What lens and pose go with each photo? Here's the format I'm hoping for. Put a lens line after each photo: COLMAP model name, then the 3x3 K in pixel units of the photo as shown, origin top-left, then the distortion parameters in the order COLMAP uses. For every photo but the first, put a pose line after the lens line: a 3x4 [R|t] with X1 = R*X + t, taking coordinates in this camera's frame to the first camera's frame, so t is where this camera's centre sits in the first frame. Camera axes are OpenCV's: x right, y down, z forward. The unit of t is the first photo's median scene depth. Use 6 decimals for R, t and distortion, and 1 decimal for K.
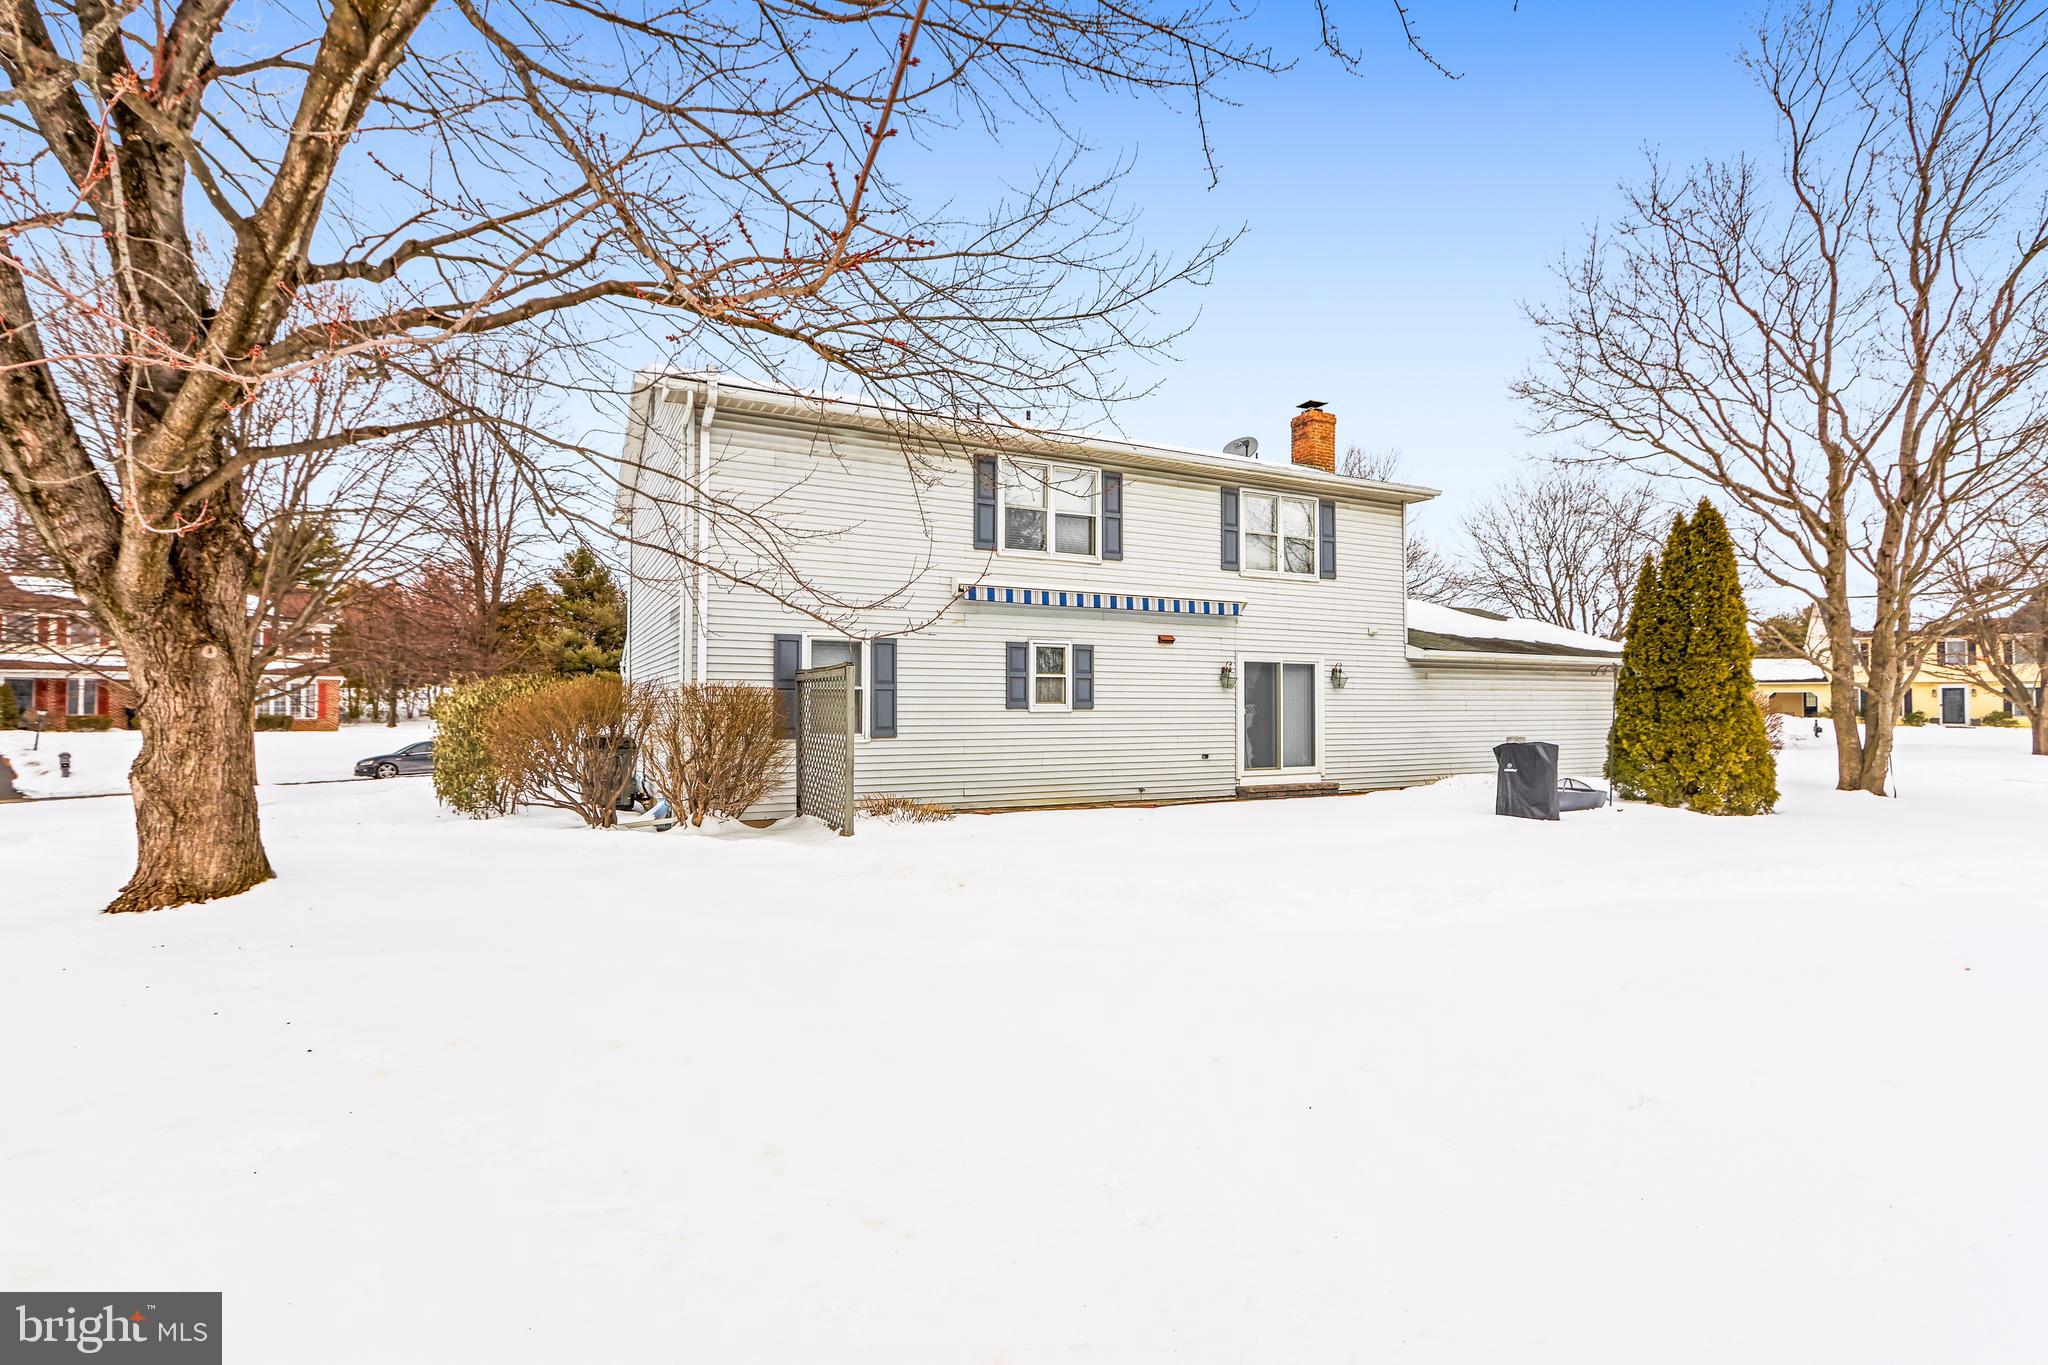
lens RADIAL K [[957.7, 0, 1018.7], [0, 957.7, 686.3], [0, 0, 1]] dist [0.000245, -0.000758]
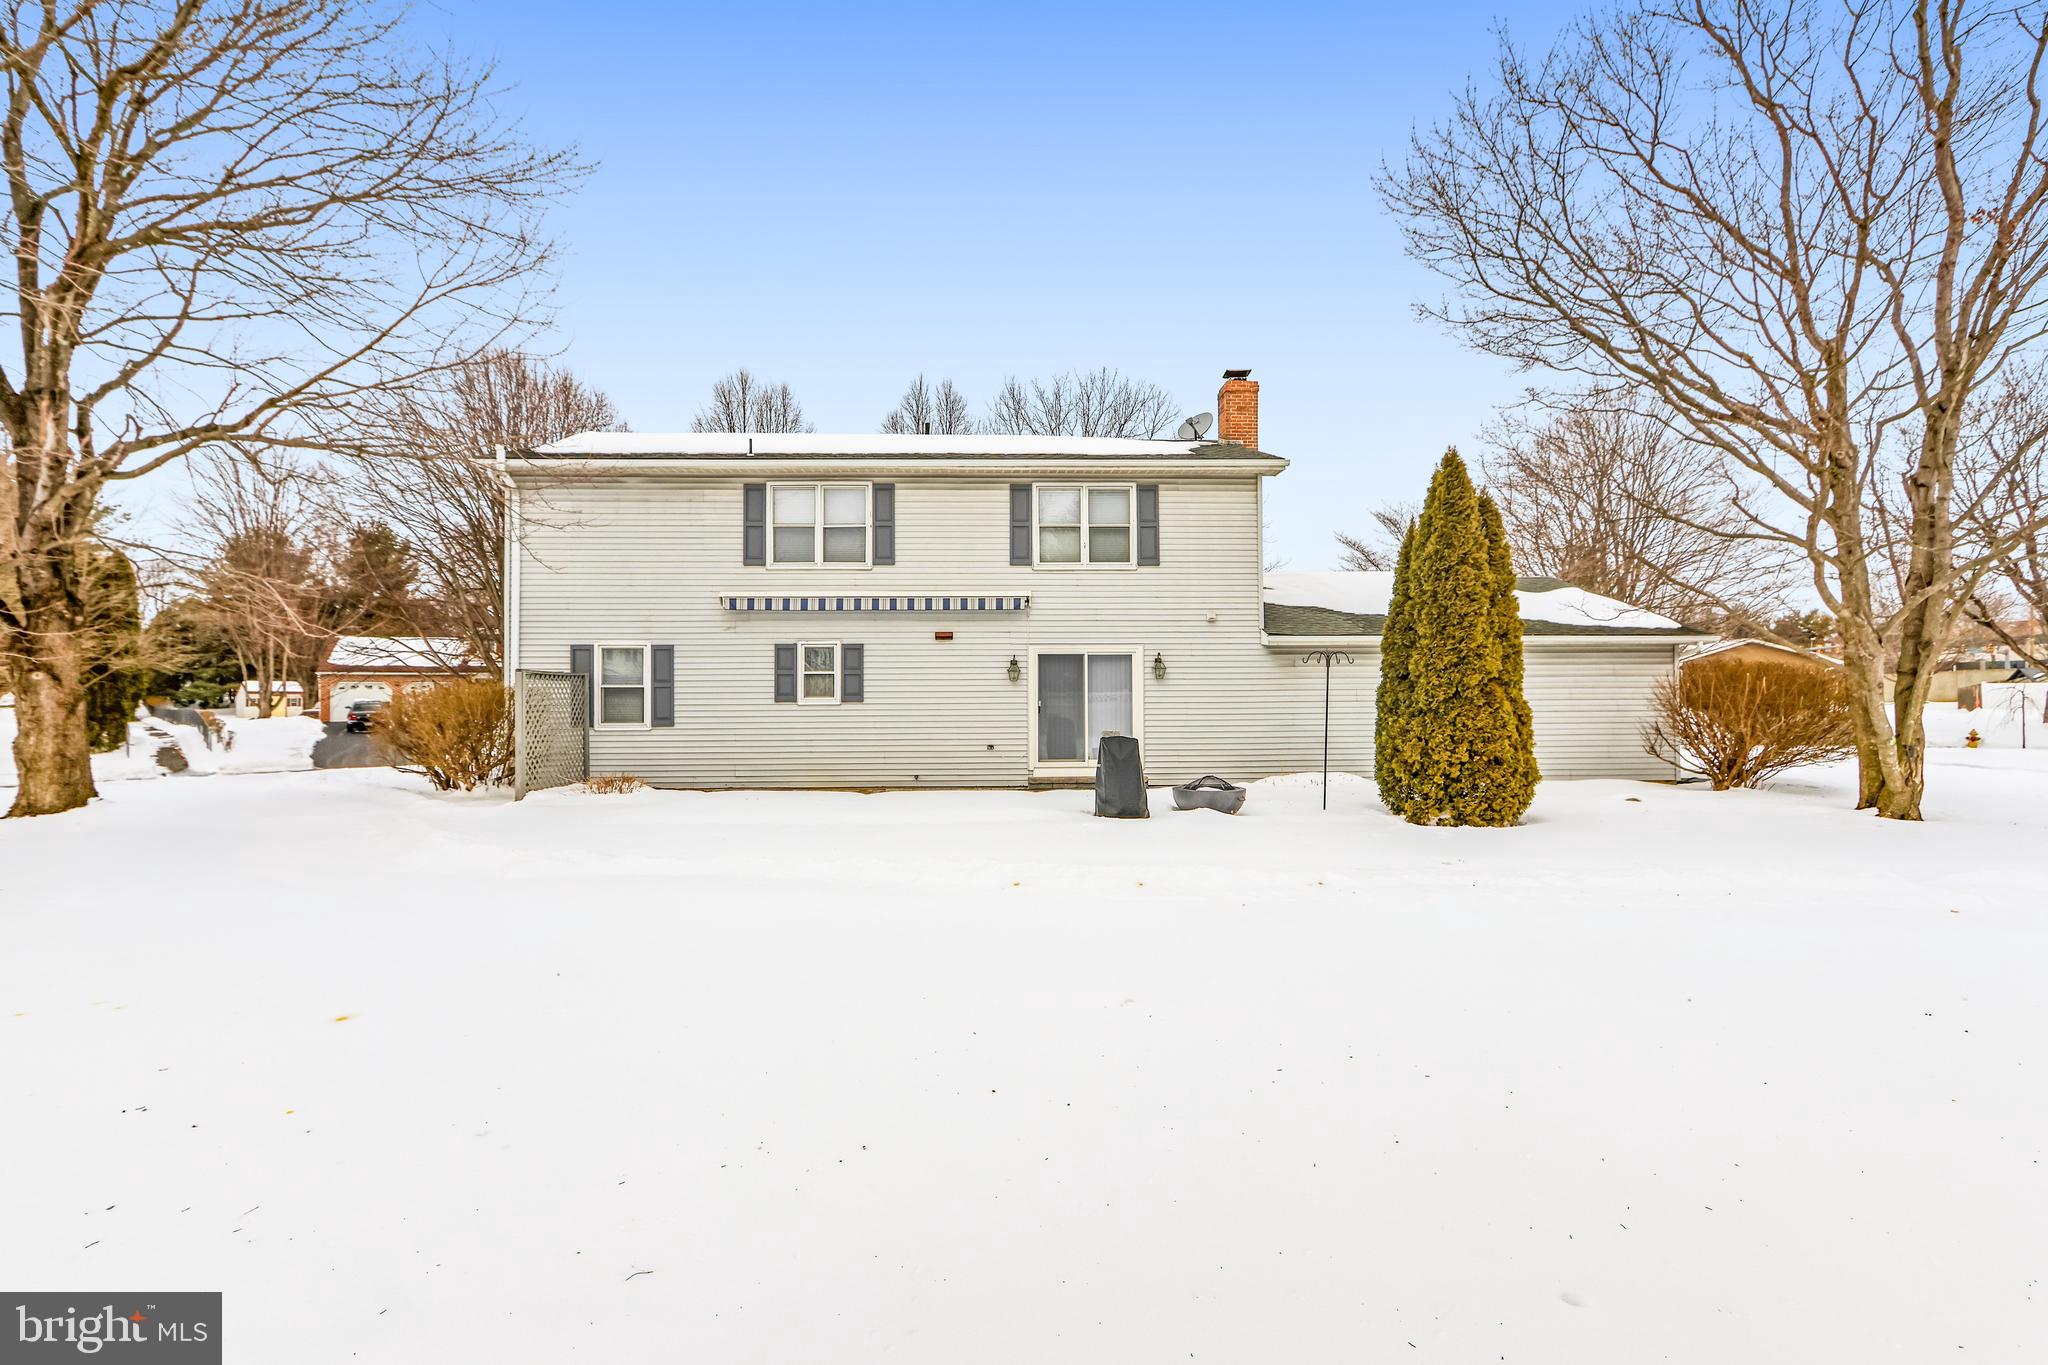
lens RADIAL K [[957.7, 0, 1011.6], [0, 957.7, 691.3], [0, 0, 1]] dist [0.000245, -0.000758]
pose [[0.903078, -0.007085, -0.429419, 0.694196], [0.015336, 0.999758, 0.015757, -0.003322], [0.429203, -0.020815, 0.902968, 0.075830]]
